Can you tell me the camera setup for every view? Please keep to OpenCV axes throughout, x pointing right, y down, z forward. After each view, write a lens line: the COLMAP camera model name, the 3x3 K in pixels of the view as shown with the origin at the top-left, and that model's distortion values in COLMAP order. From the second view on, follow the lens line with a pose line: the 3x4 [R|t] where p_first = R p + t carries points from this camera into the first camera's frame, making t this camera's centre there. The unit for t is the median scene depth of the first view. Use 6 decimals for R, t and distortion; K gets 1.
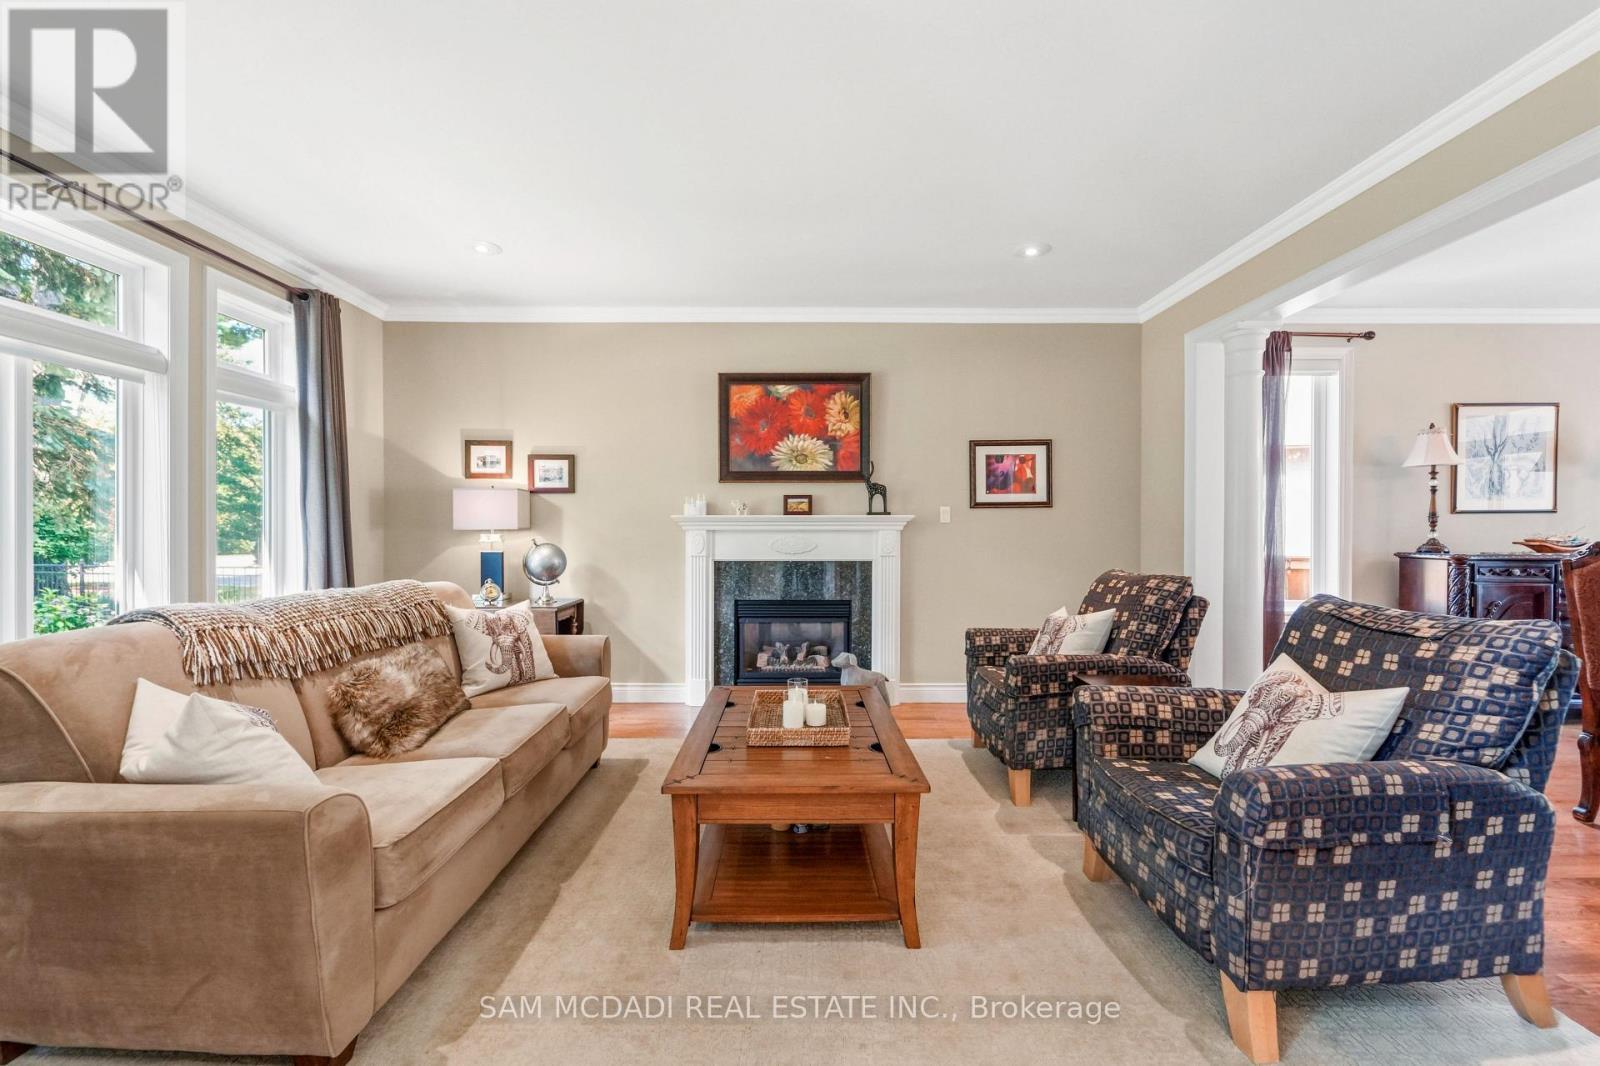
lens RADIAL K [[660.6, 0, 802.2], [0, 660.6, 531.3], [0, 0, 1]] dist [0.002246, 0.000419]
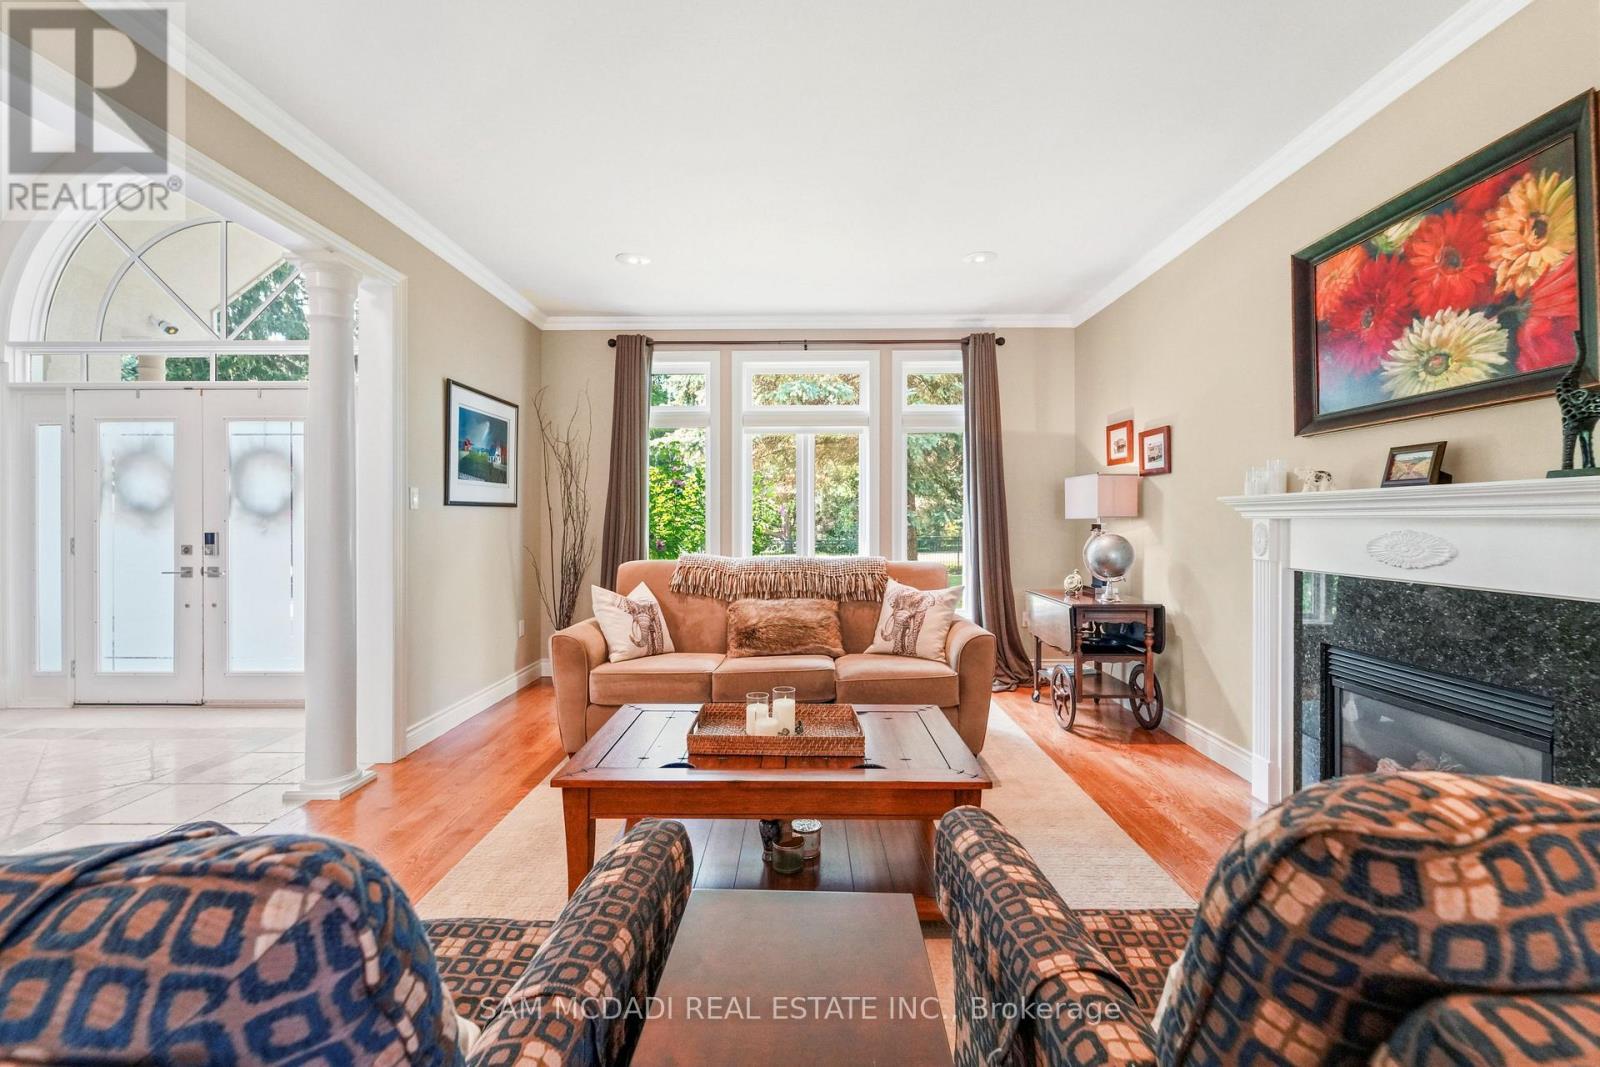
lens RADIAL K [[671.0, 0, 797.9], [0, 671.0, 512.7], [0, 0, 1]] dist [0.001031, 0.000030]
pose [[-0.020793, -0.010219, -0.999732, 0.480921], [-0.004011, 0.999941, -0.010137, 0.000511], [0.999776, 0.003799, -0.020833, 0.566538]]
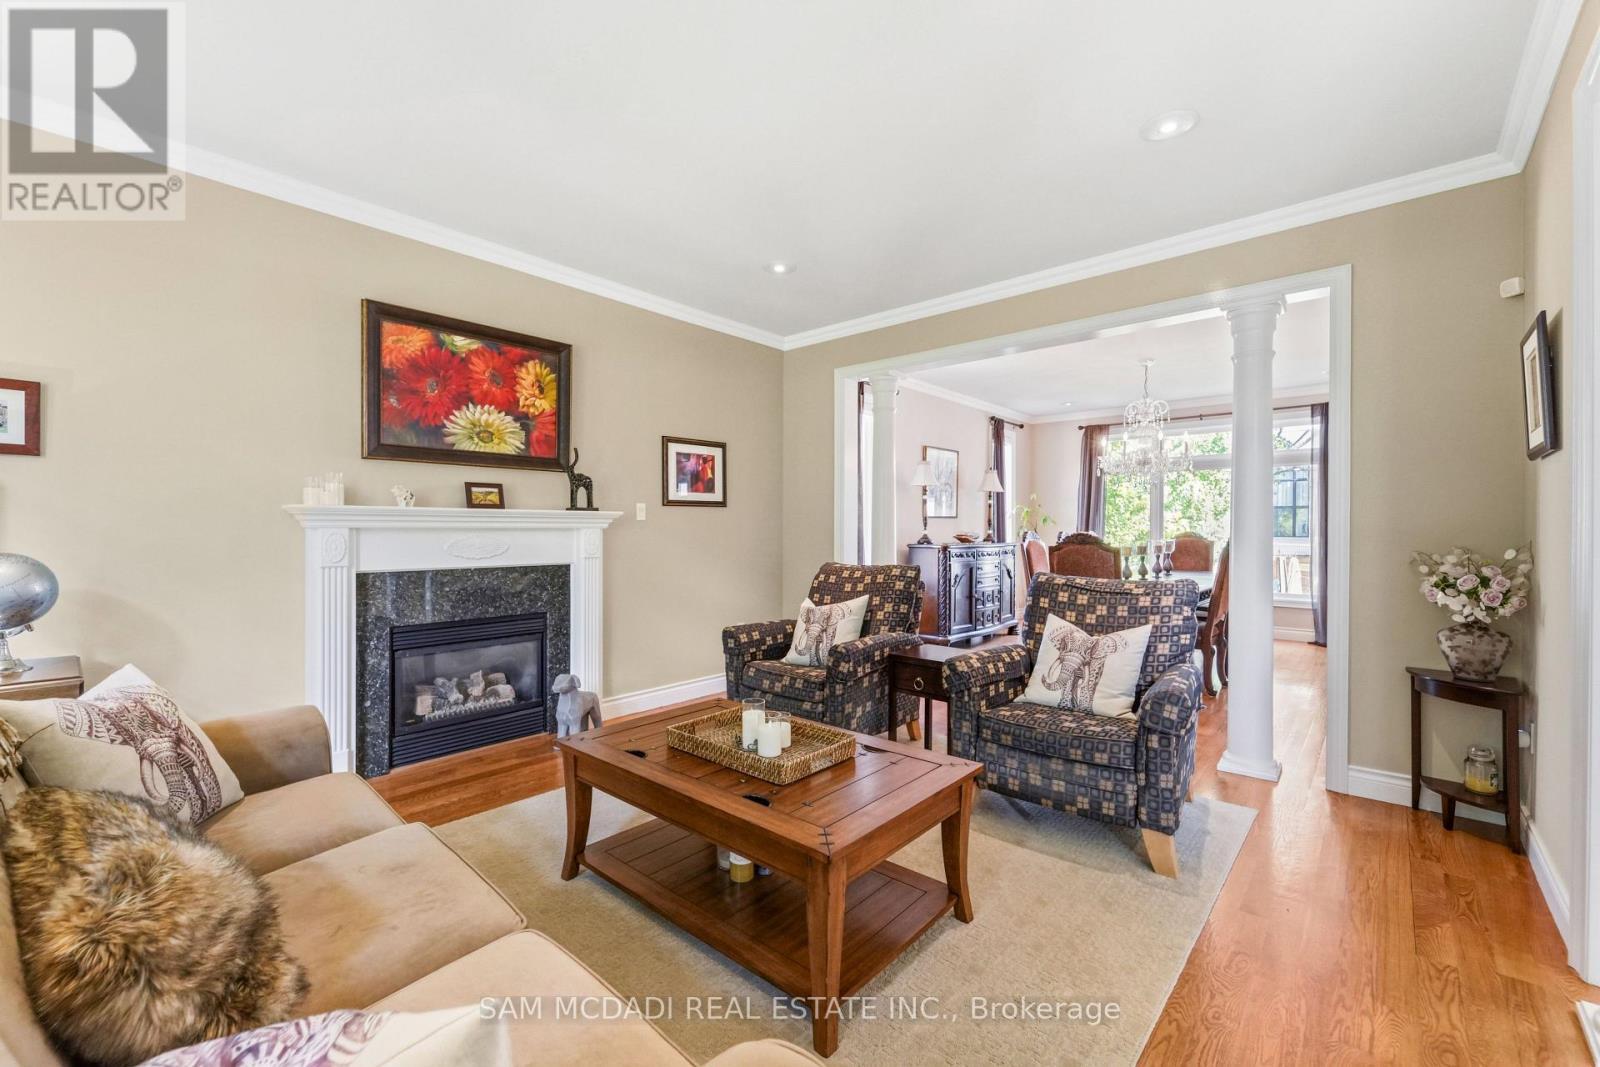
lens RADIAL K [[660.6, 0, 802.2], [0, 660.6, 531.8], [0, 0, 1]] dist [0.002246, 0.000419]
pose [[0.668497, -0.002598, 0.743711, -0.333340], [-0.000186, 0.999993, 0.003660, -0.000426], [-0.743715, -0.002584, 0.668492, 0.202829]]
